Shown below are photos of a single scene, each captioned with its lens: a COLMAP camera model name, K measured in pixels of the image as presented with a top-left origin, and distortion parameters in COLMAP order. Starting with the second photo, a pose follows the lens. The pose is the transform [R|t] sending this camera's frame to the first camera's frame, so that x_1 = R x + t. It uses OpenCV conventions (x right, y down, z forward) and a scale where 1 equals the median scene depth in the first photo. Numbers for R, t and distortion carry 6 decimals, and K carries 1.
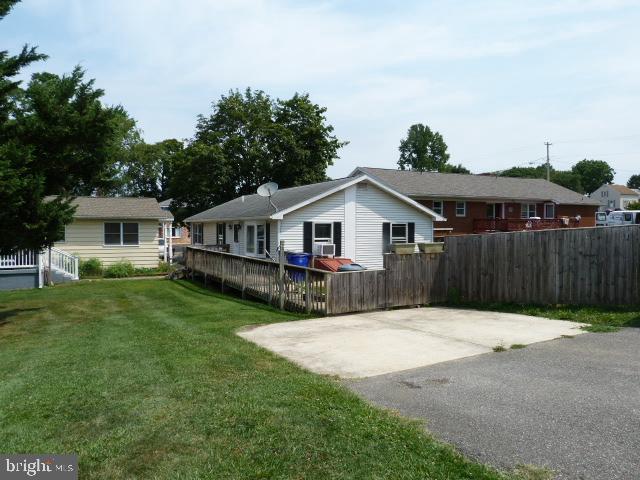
lens RADIAL K [[481.6, 0, 313.8], [0, 481.6, 236.4], [0, 0, 1]] dist [-0.004822, 0.003118]
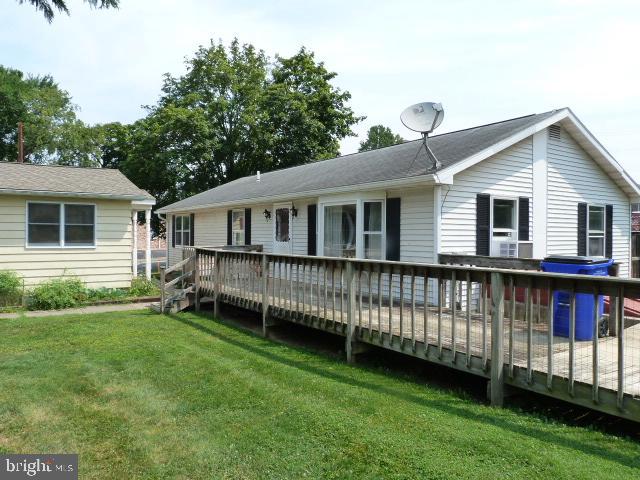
lens RADIAL K [[481.6, 0, 313.8], [0, 481.6, 236.4], [0, 0, 1]] dist [-0.004822, 0.003118]
pose [[0.991781, 0.003565, 0.127895, -0.099290], [-0.001465, 0.999863, -0.016512, 0.008211], [-0.127936, 0.016189, 0.991650, 0.226789]]
